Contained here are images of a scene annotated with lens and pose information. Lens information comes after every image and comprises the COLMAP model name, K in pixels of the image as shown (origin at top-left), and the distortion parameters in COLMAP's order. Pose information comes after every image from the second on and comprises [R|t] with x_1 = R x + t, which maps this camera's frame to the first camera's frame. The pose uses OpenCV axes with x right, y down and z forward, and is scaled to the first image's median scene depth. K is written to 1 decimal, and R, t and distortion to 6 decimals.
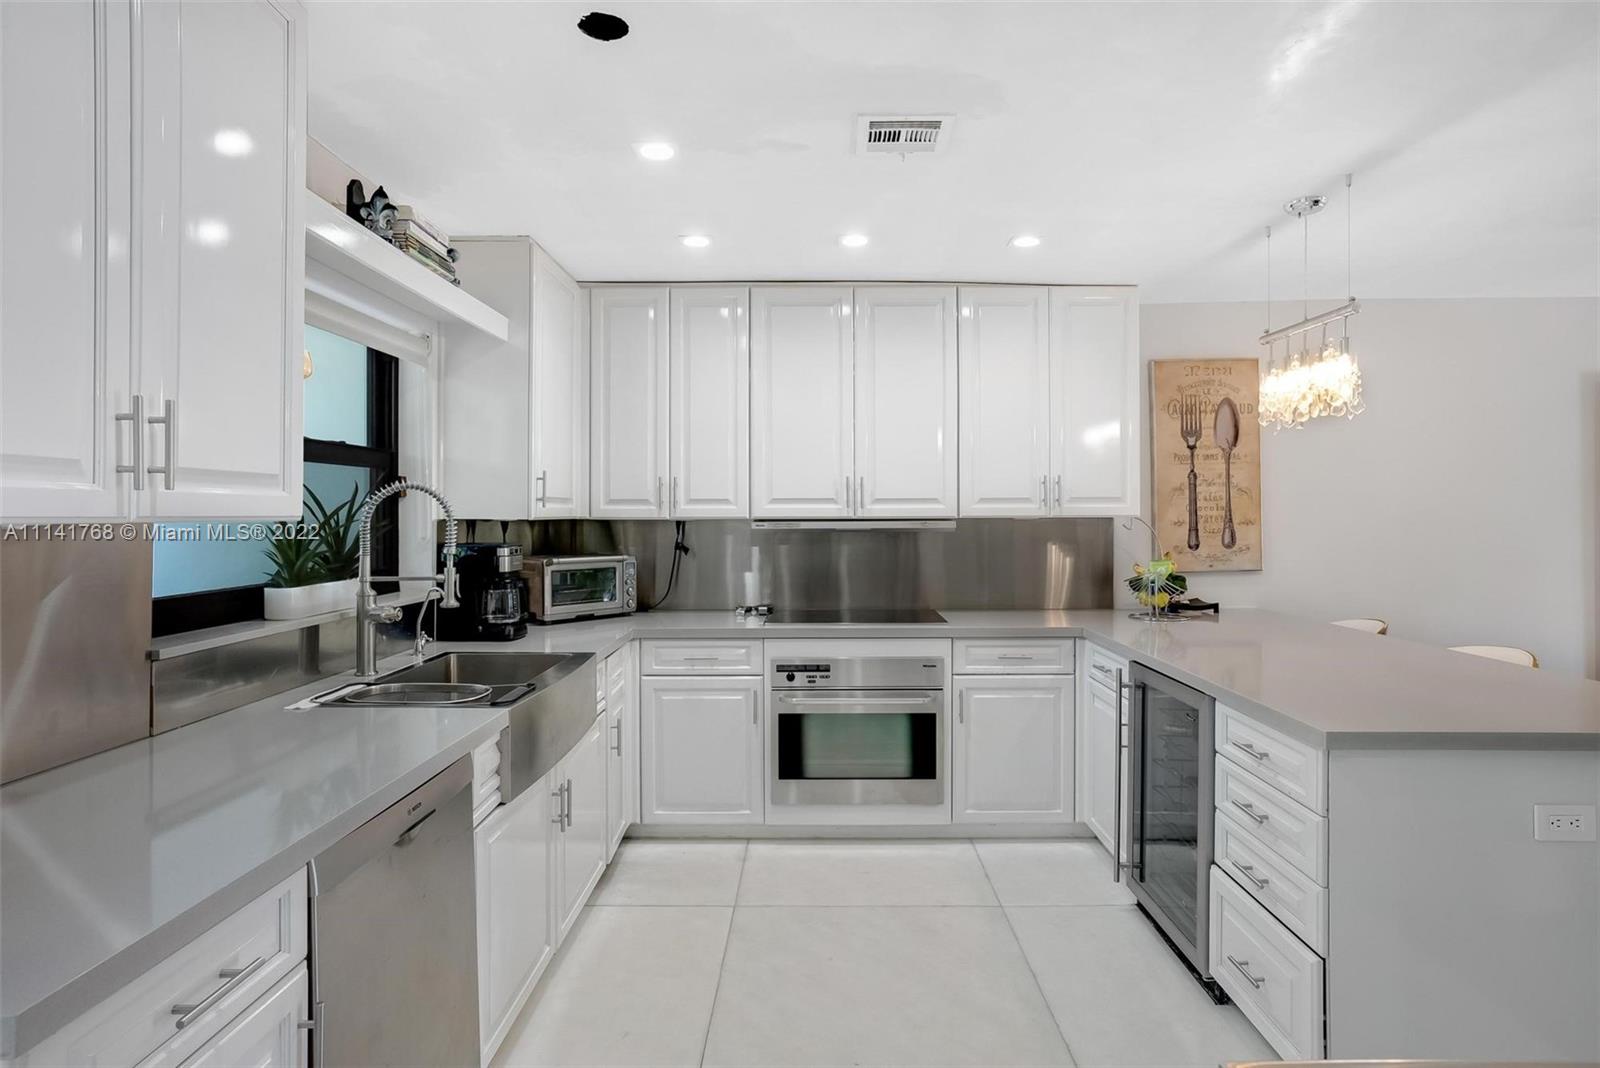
lens RADIAL K [[855.3, 0, 788.5], [0, 855.3, 527.2], [0, 0, 1]] dist [-0.032003, 0.002602]
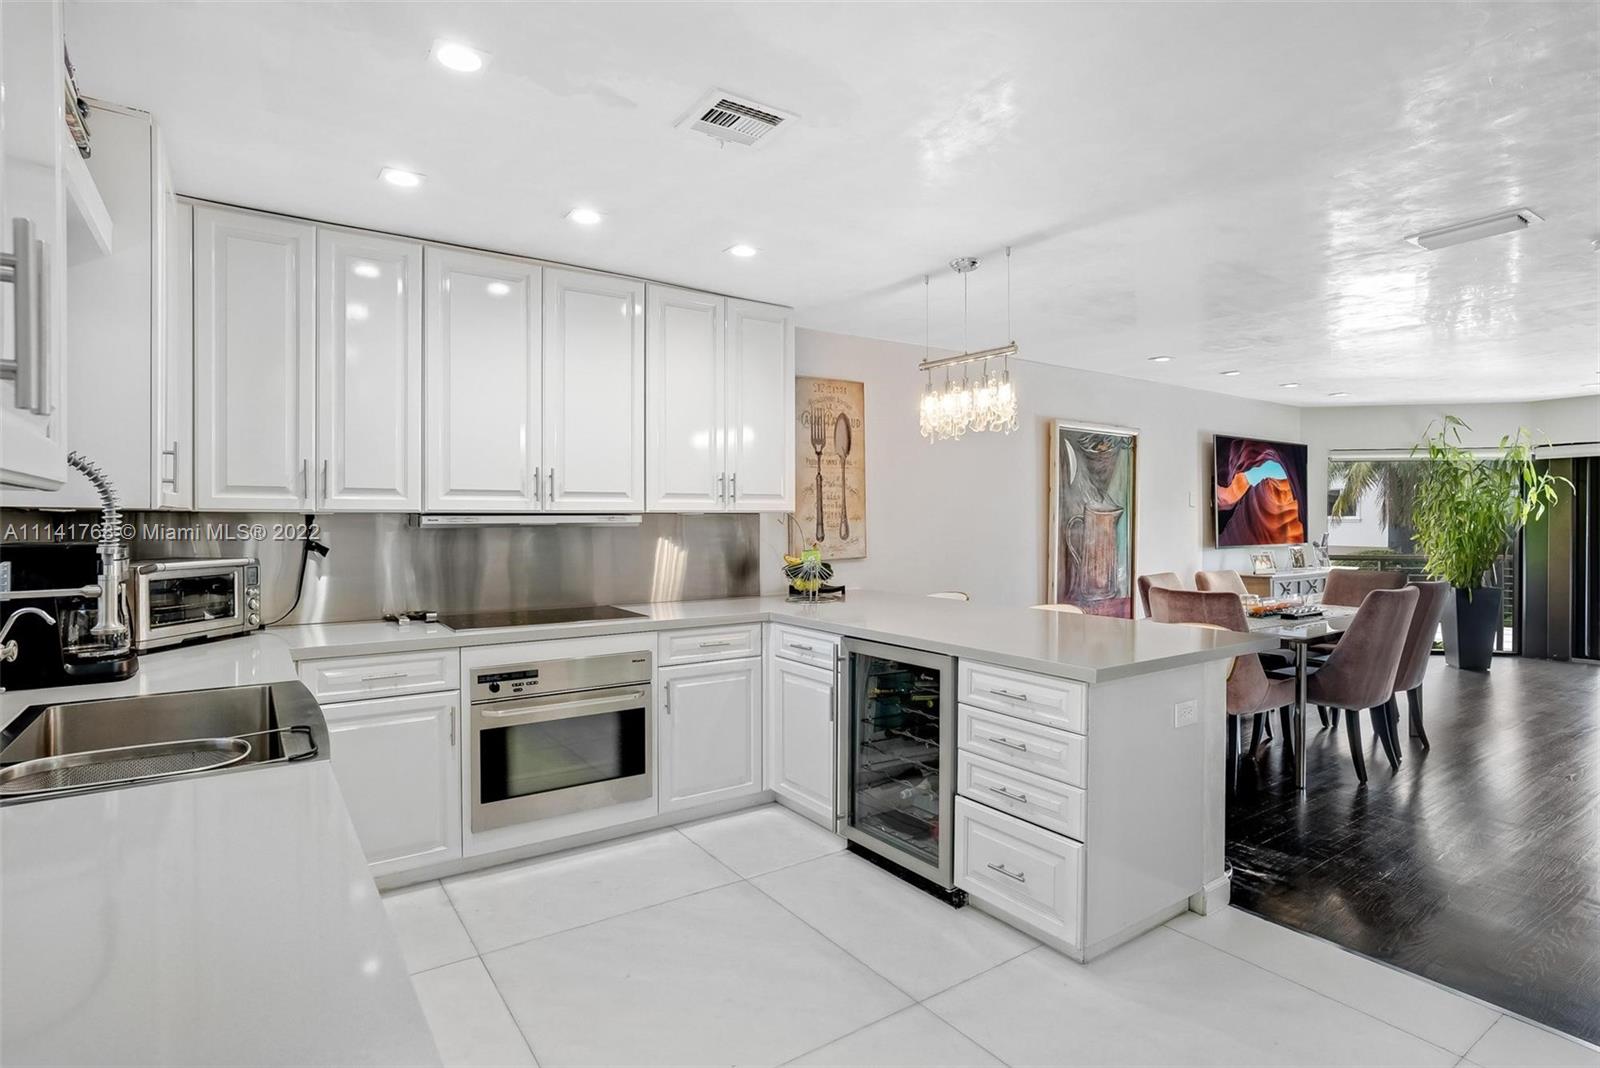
lens RADIAL K [[818.2, 0, 801.5], [0, 818.2, 531.5], [0, 0, 1]] dist [-0.037674, 0.005749]
pose [[0.813348, -0.007412, 0.581730, -0.212504], [0.006327, 0.999972, 0.003895, 0.009159], [-0.581743, 0.000513, 0.813372, 0.107781]]
